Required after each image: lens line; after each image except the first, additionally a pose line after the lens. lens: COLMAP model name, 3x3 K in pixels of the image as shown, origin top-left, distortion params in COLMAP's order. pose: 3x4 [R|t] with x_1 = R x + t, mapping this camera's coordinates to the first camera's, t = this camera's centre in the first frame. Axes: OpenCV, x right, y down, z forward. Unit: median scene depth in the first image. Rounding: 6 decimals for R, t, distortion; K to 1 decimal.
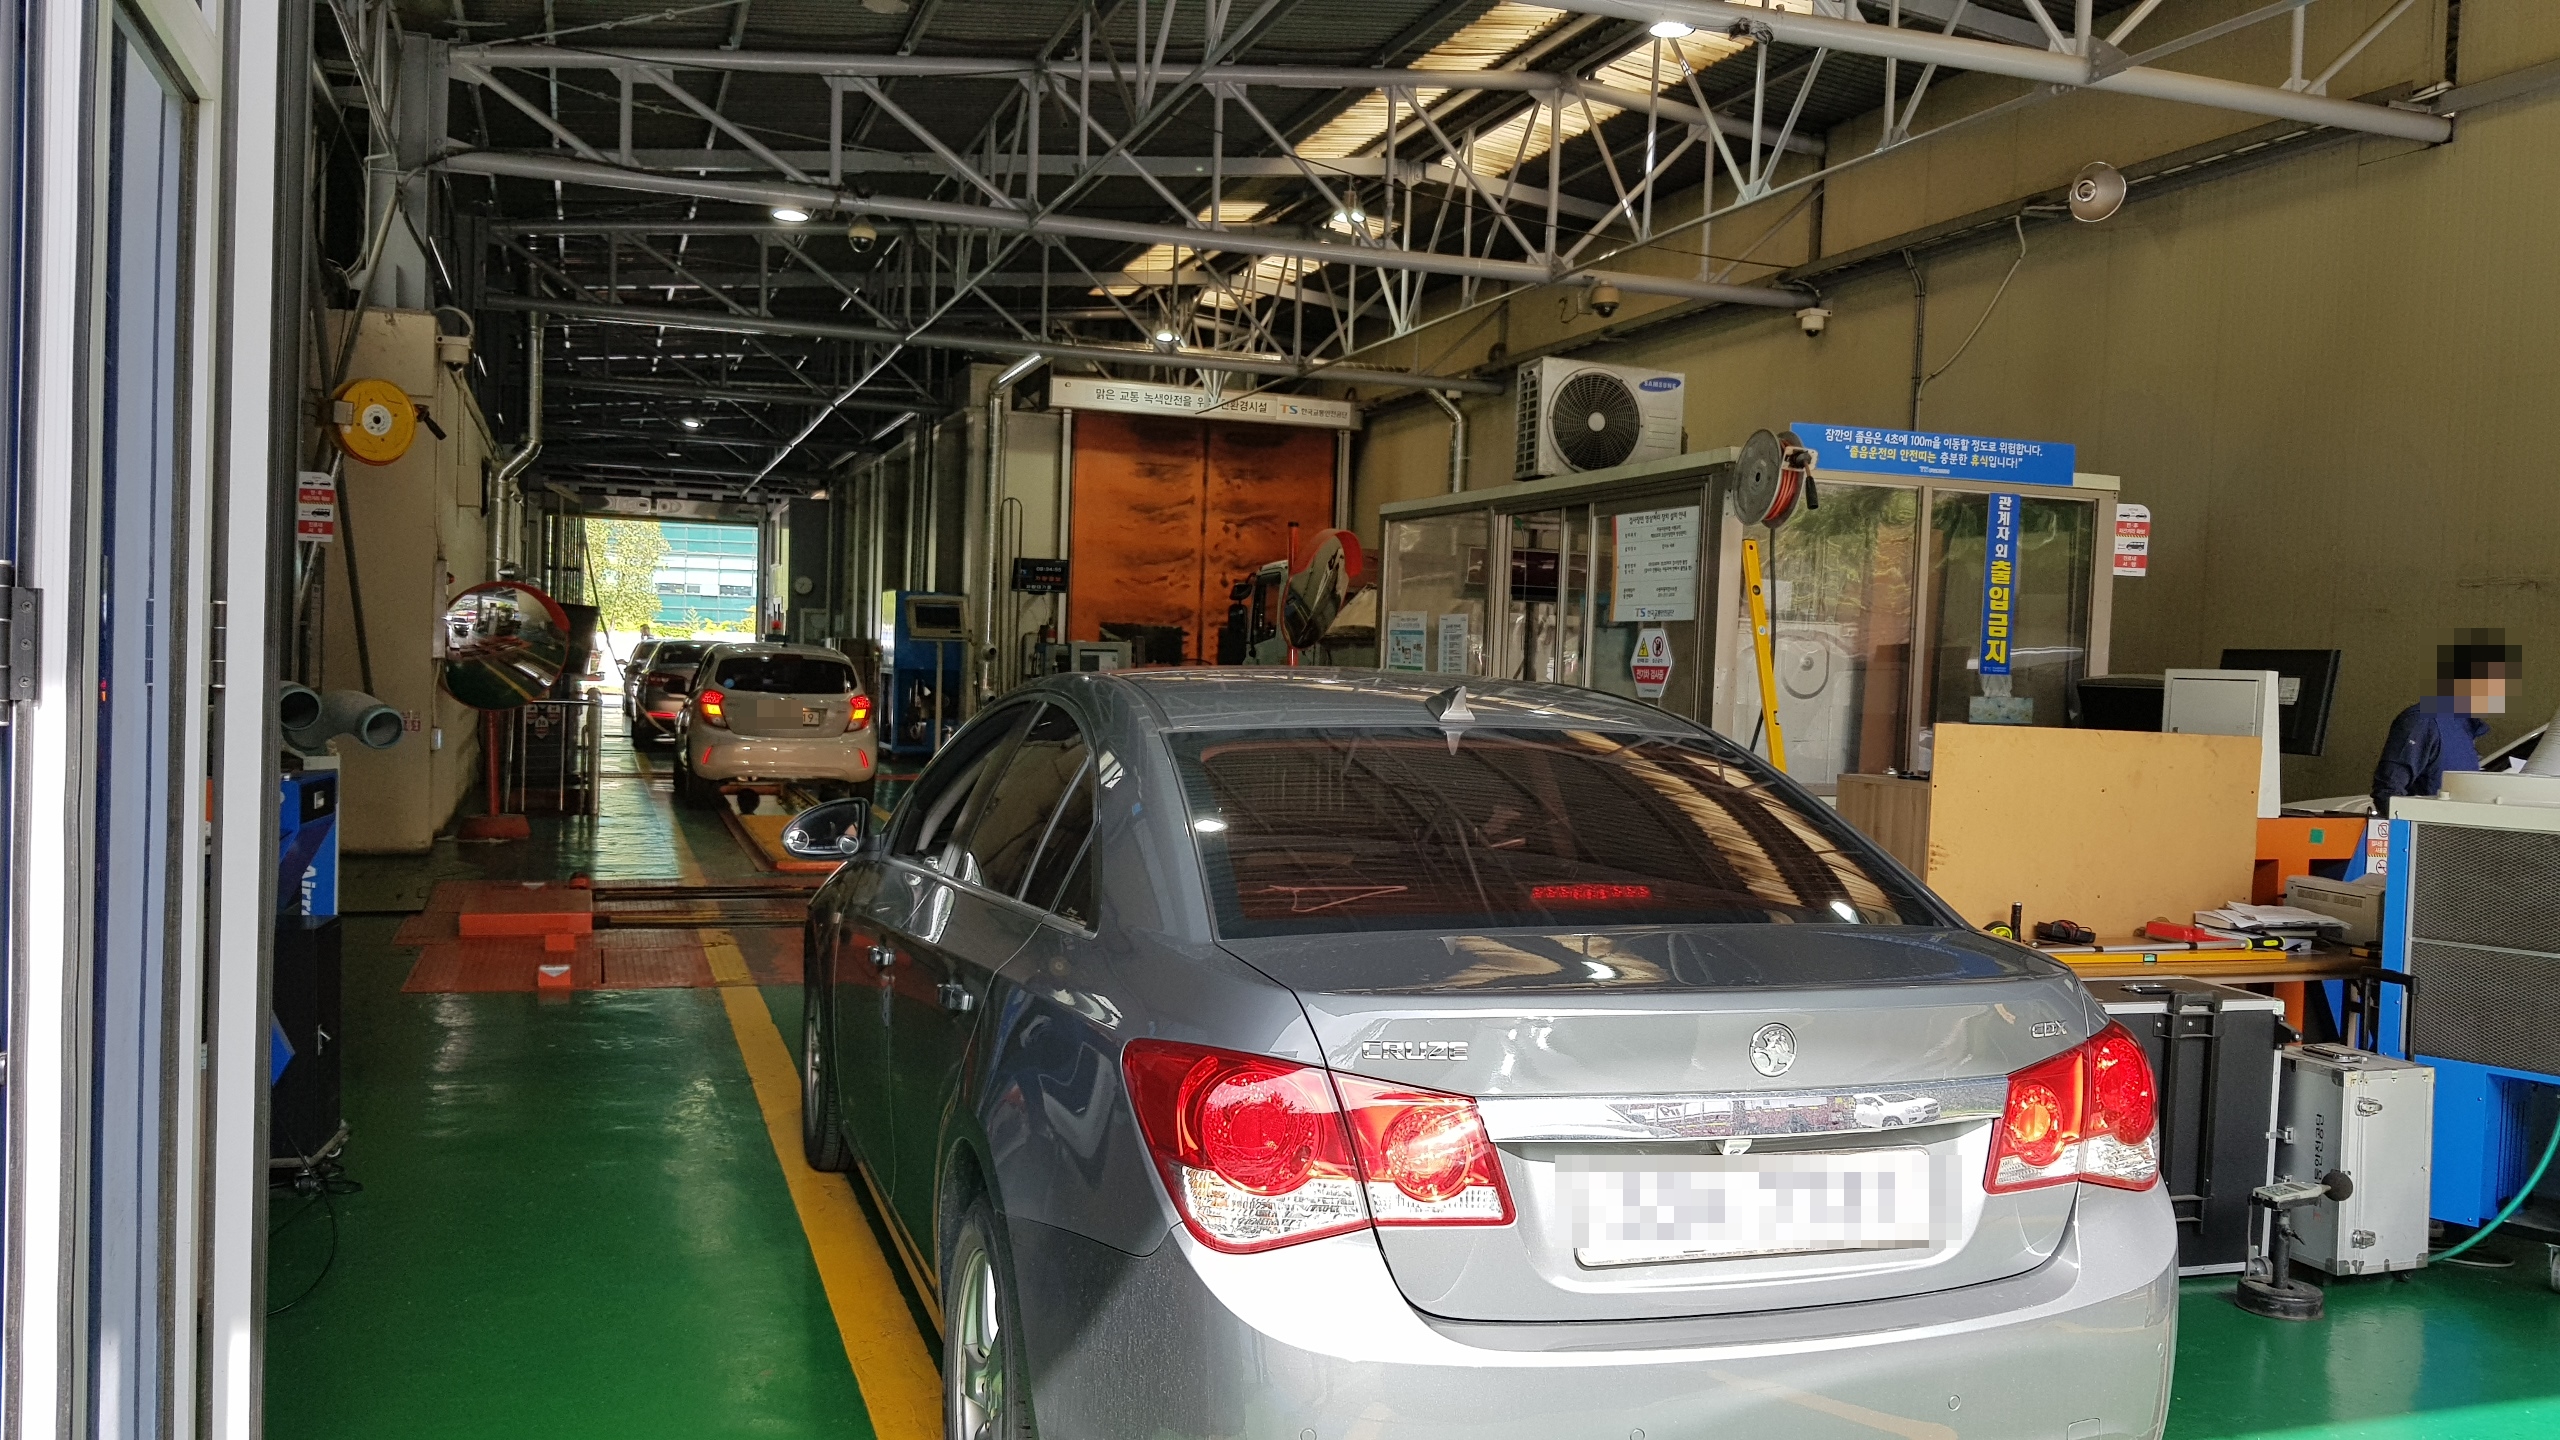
lens RADIAL K [[1995.9, 0, 1280.0], [0, 1995.9, 720.0], [0, 0, 1]] dist [0.084911, -0.154458]
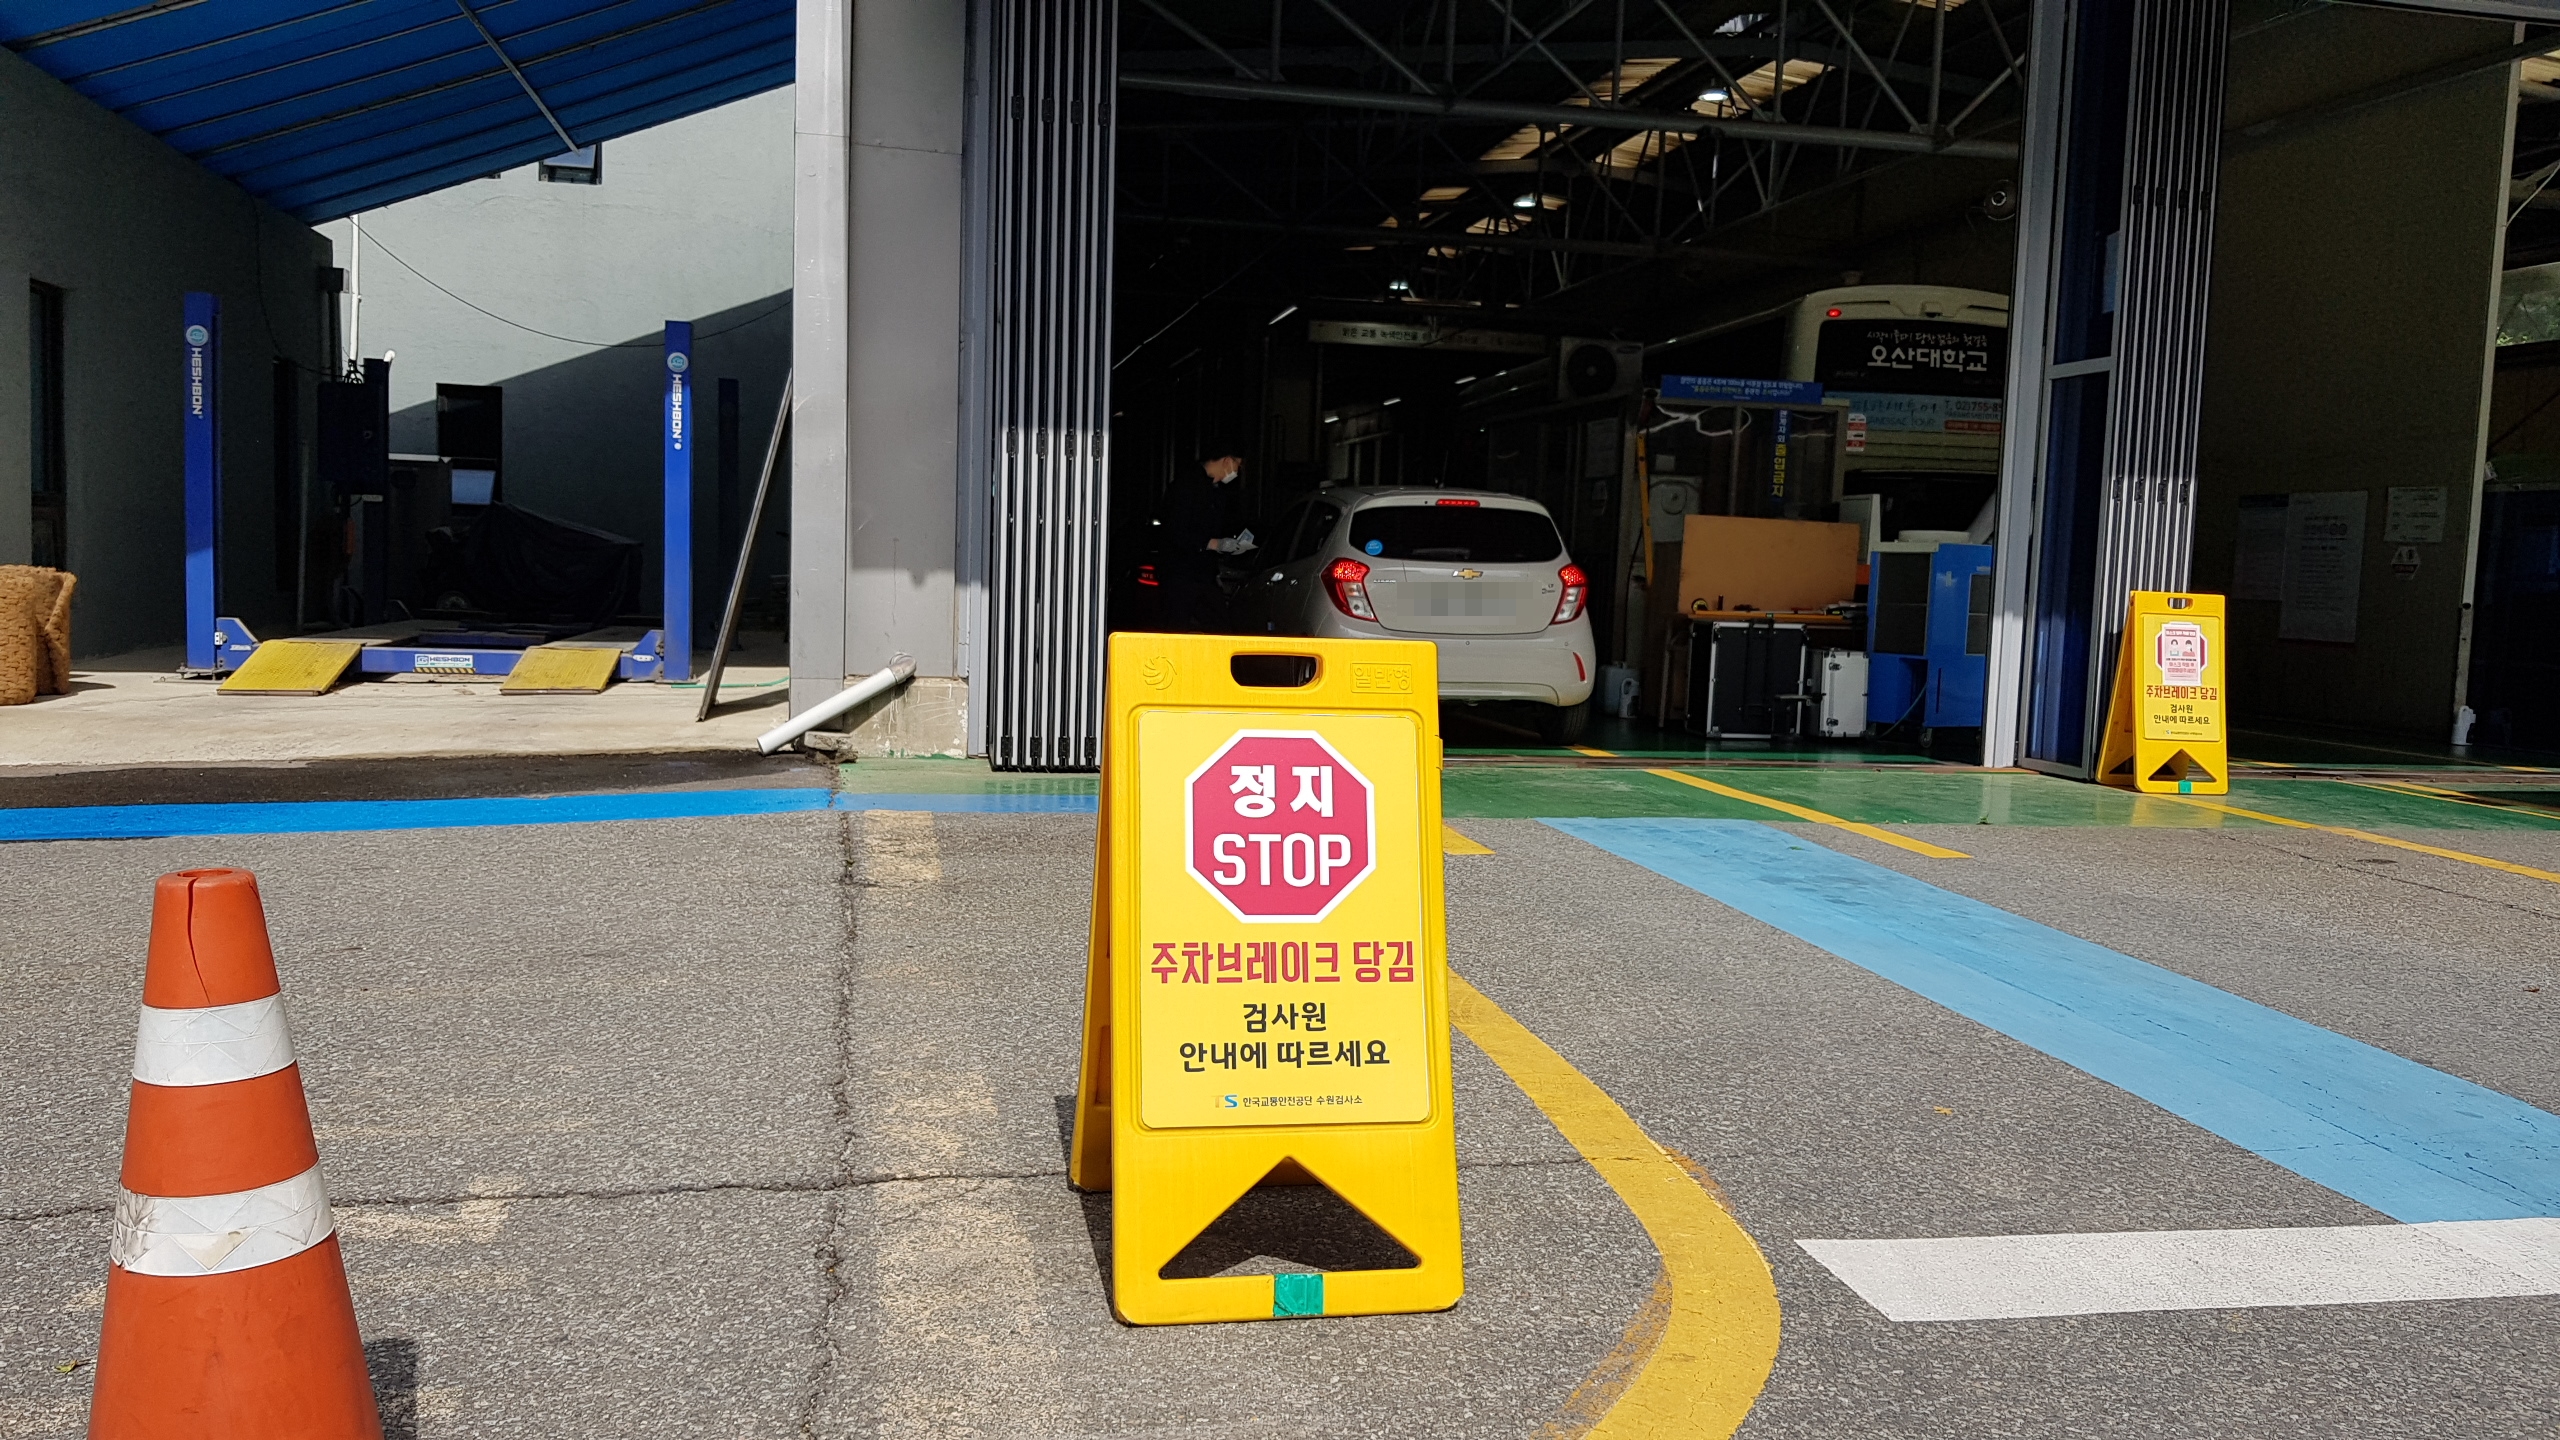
lens RADIAL K [[1995.9, 0, 1280.0], [0, 1995.9, 720.0], [0, 0, 1]] dist [0.084911, -0.154458]
pose [[0.991112, 0.010831, -0.132591, 0.135757], [-0.005033, 0.999020, 0.043984, 0.101941], [0.132937, -0.042926, 0.990194, -0.969977]]
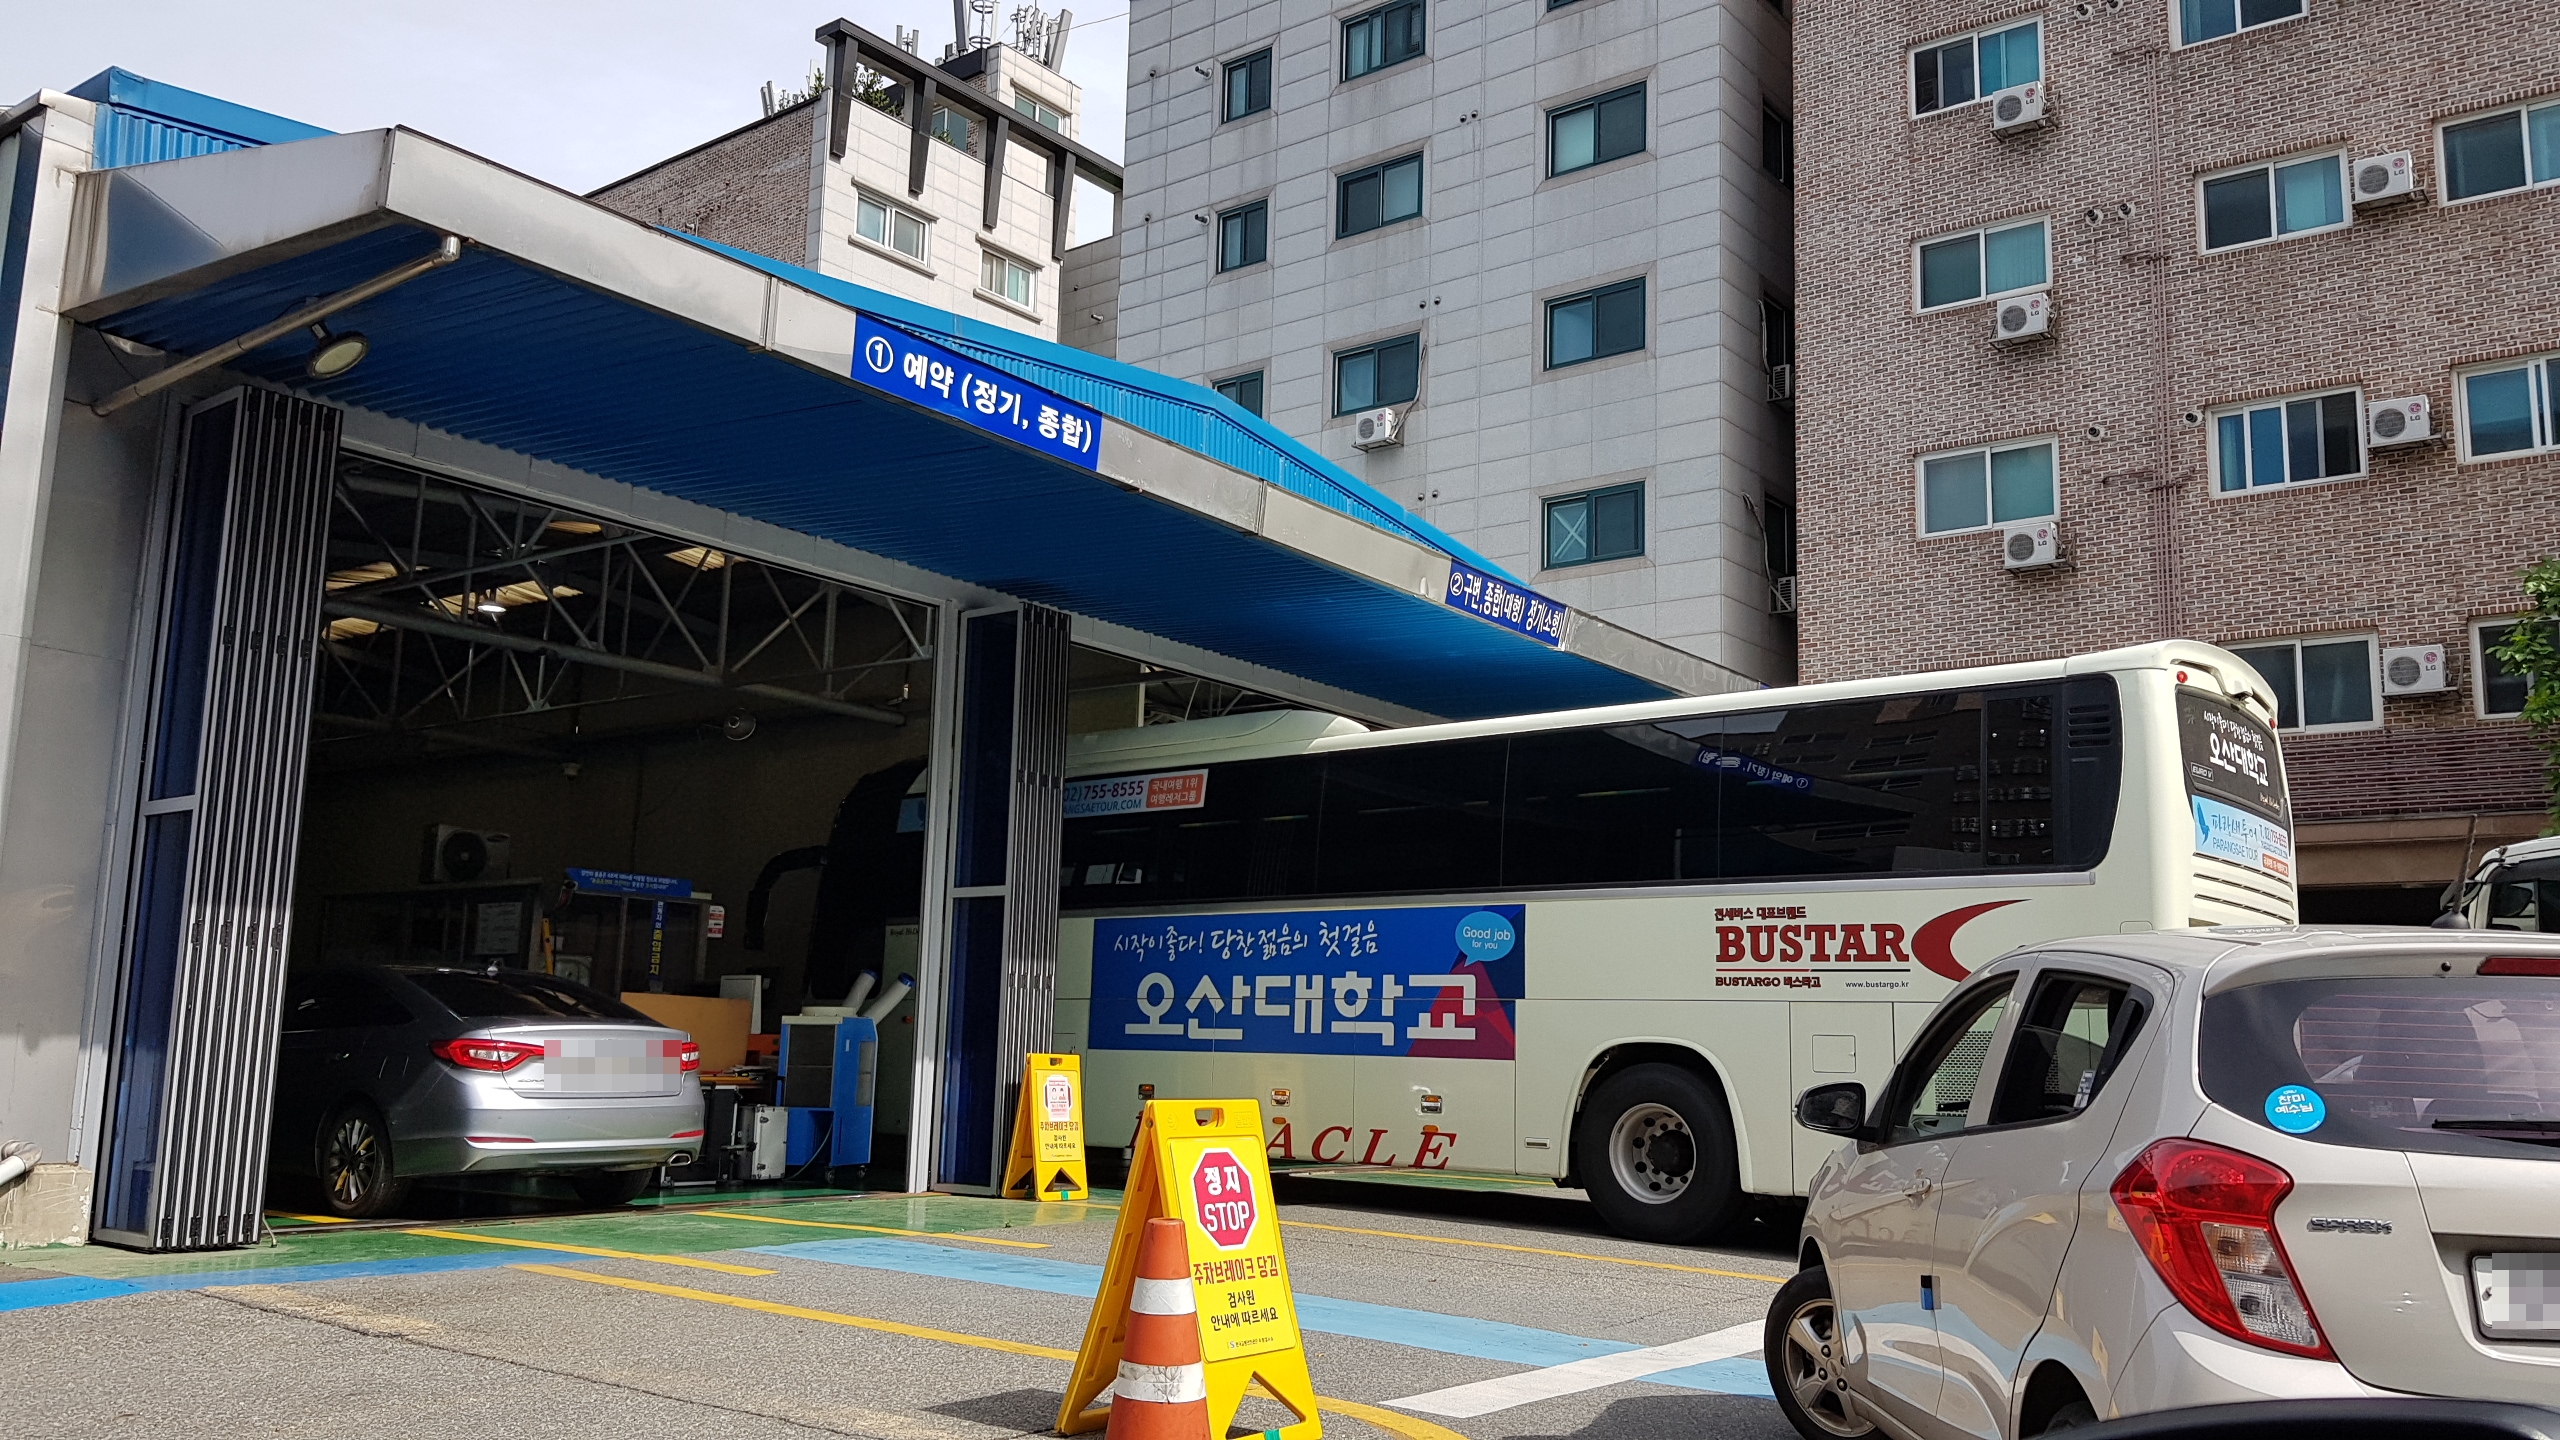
lens RADIAL K [[1995.9, 0, 1280.0], [0, 1995.9, 720.0], [0, 0, 1]] dist [0.084911, -0.154458]
pose [[0.822329, 0.078626, 0.563554, -0.356225], [0.023087, 0.984981, -0.171111, 0.091090], [-0.568543, 0.153720, 0.808164, -1.248882]]
